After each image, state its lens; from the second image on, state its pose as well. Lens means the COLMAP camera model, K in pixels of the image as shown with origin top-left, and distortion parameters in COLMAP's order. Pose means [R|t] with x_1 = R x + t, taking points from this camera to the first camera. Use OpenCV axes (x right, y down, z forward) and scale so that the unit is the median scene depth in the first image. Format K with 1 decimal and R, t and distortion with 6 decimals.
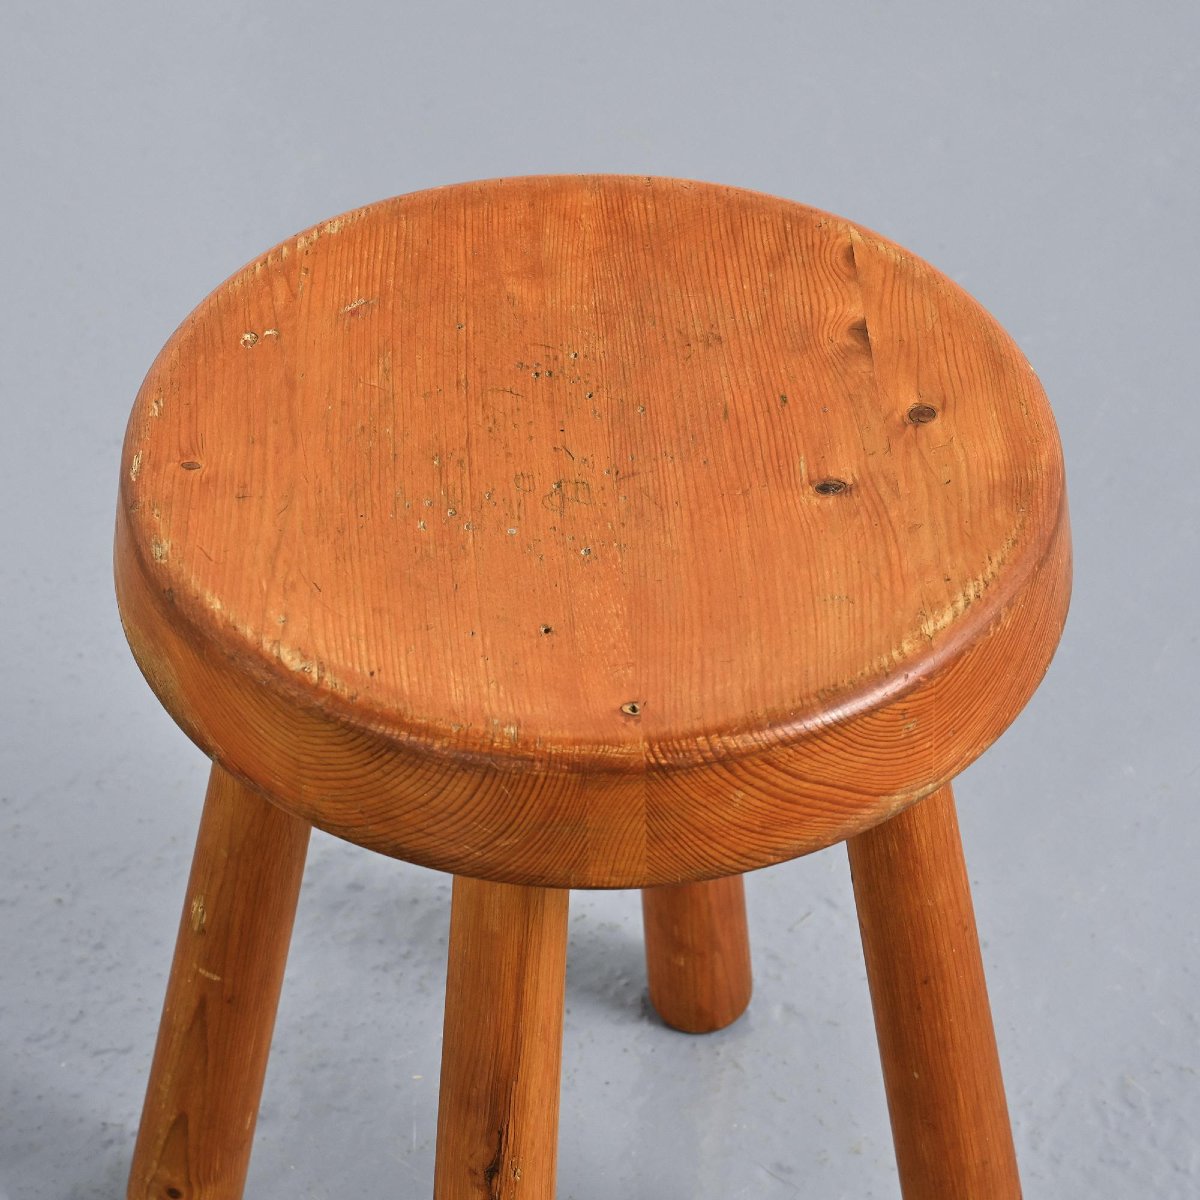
lens RADIAL K [[3967.5, 0, 600.0], [0, 3967.5, 600.0], [0, 0, 1]] dist [-0.100091, 1.469358]
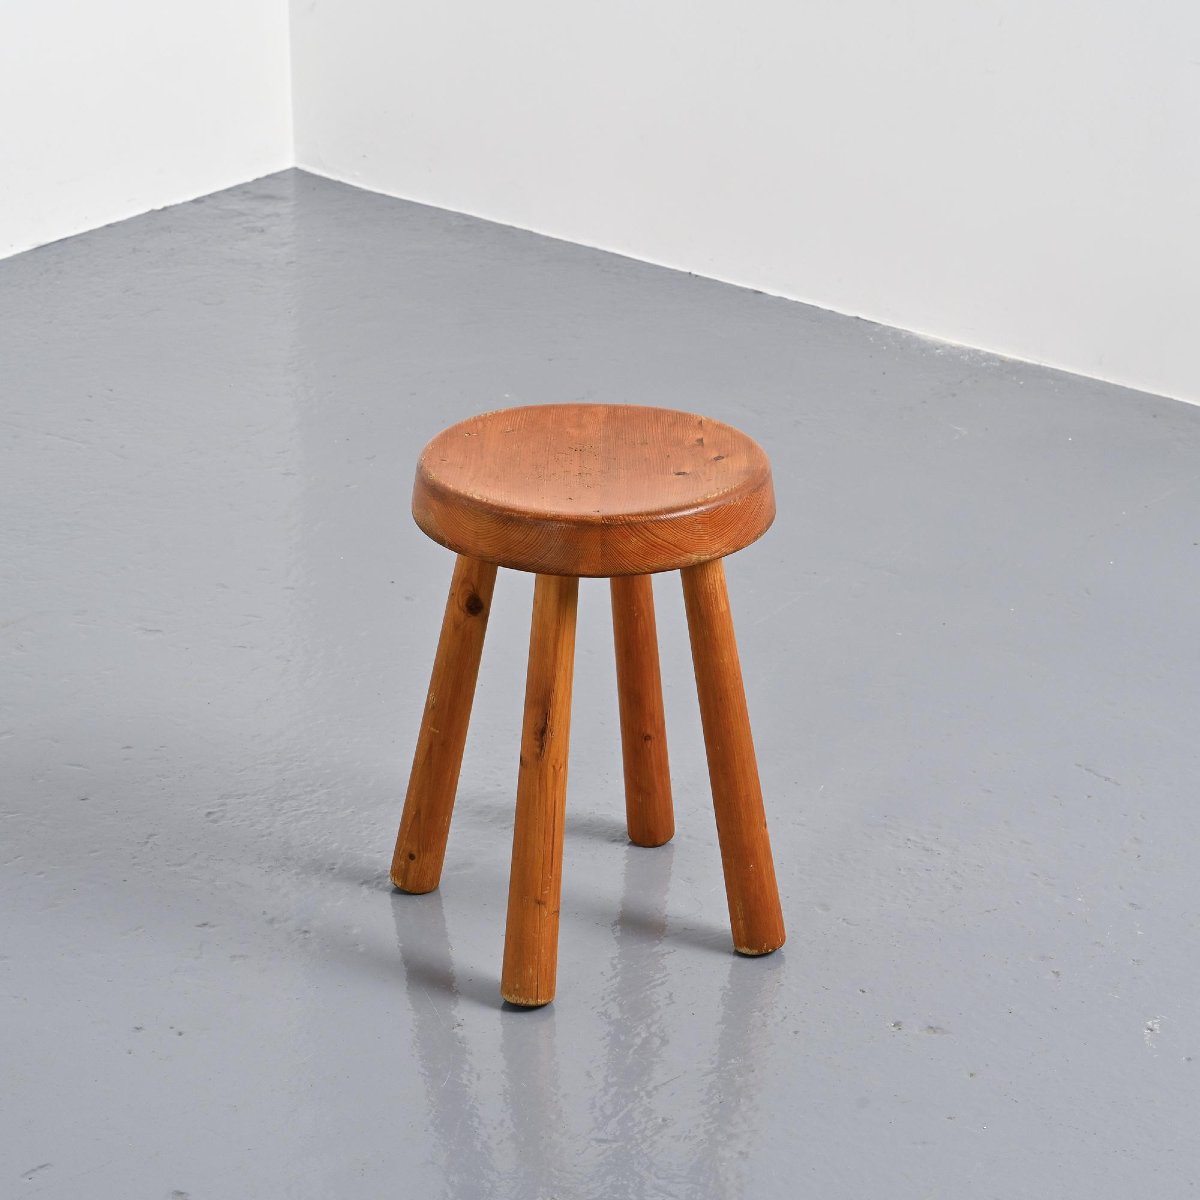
lens RADIAL K [[3967.5, 0, 600.0], [0, 3967.5, 600.0], [0, 0, 1]] dist [-0.100091, 1.469358]
pose [[0.997926, 0.028082, -0.057932, 0.161625], [-0.045379, 0.945121, -0.323555, 0.923293], [0.045666, 0.325513, 0.944434, -1.507334]]
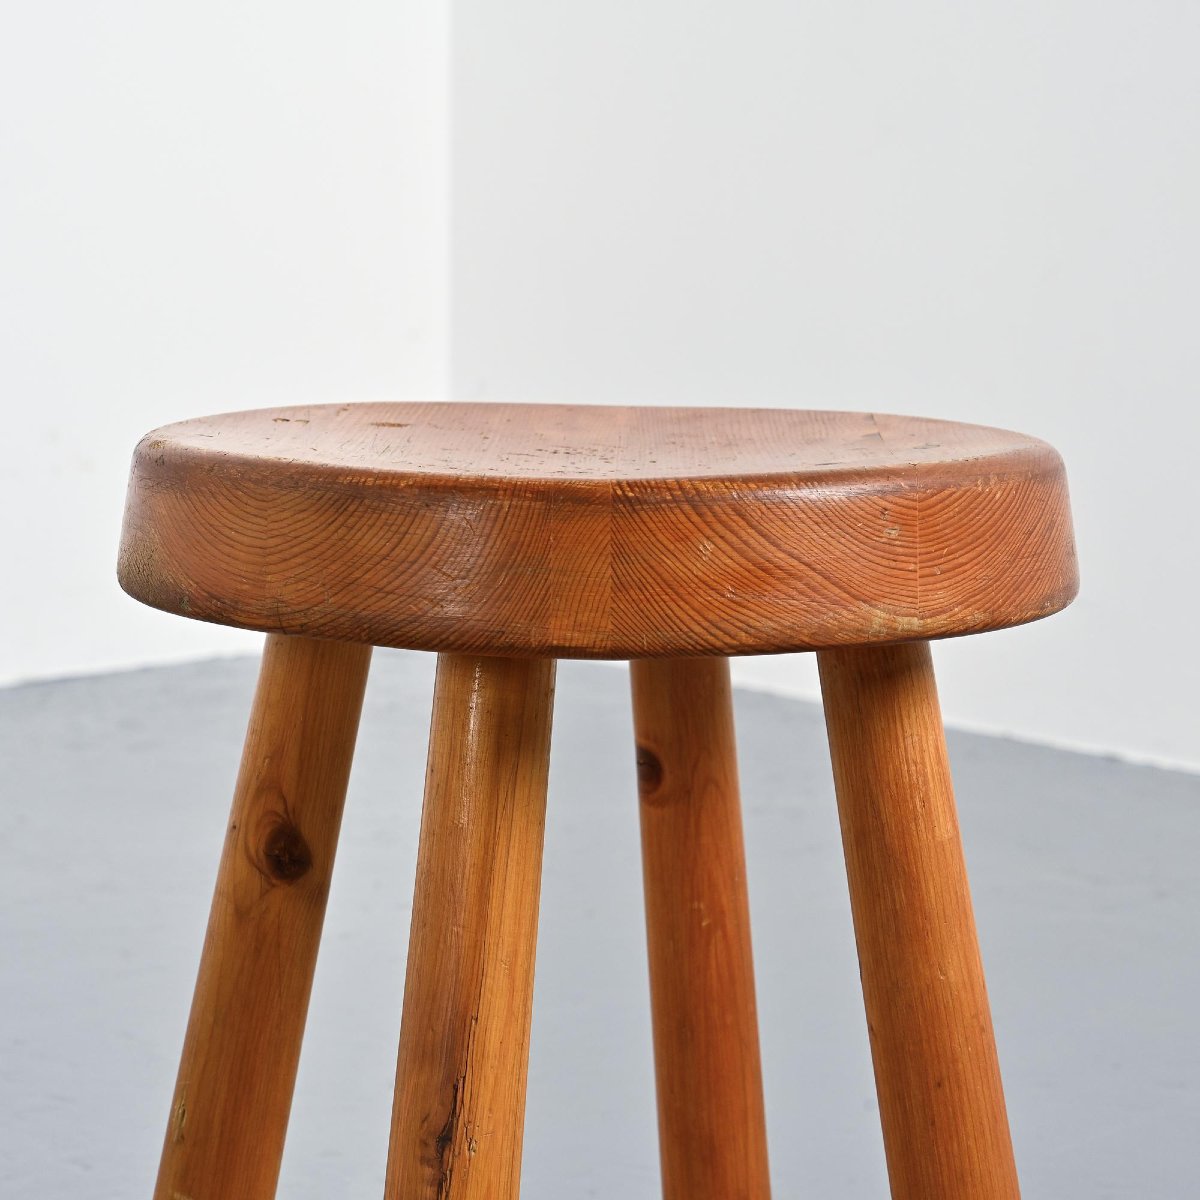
lens RADIAL K [[3657.0, 0, 600.0], [0, 3657.0, 600.0], [0, 0, 1]] dist [-0.005824, 0.341527]
pose [[0.996792, 0.021588, -0.077074, 0.072273], [-0.060062, 0.838227, -0.542004, 0.507366], [0.052905, 0.544895, 0.836834, 0.241099]]
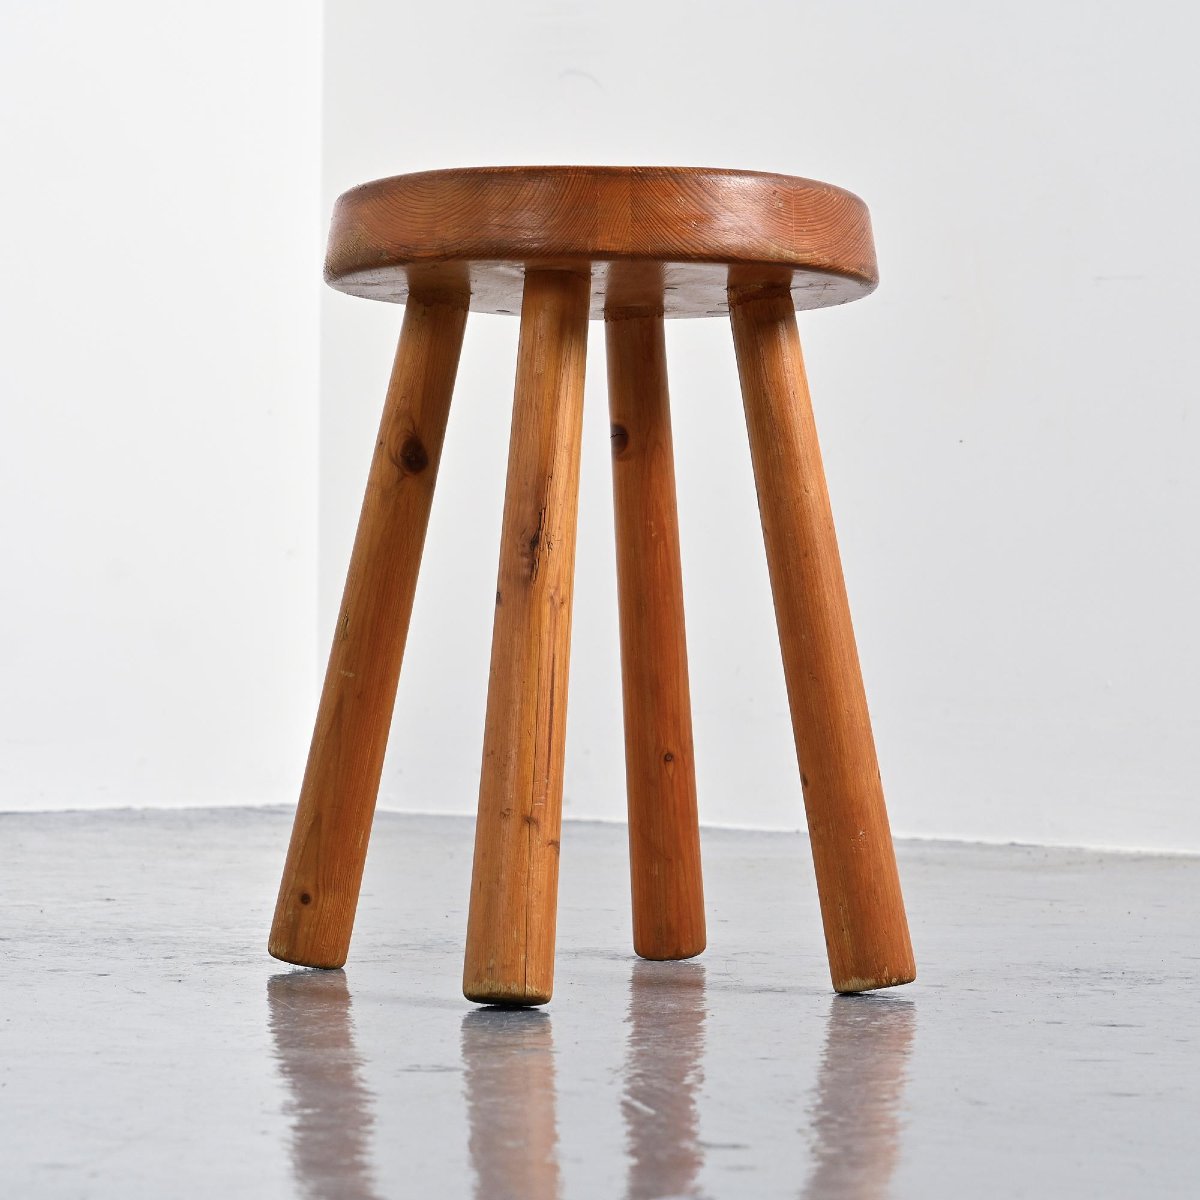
lens RADIAL K [[3967.5, 0, 600.0], [0, 3967.5, 600.0], [0, 0, 1]] dist [-0.100091, 1.469358]
pose [[0.999948, 0.009555, -0.003583, 0.005556], [-0.009487, 0.741267, -0.671144, 1.282946], [-0.003757, 0.671143, 0.741319, -0.186398]]
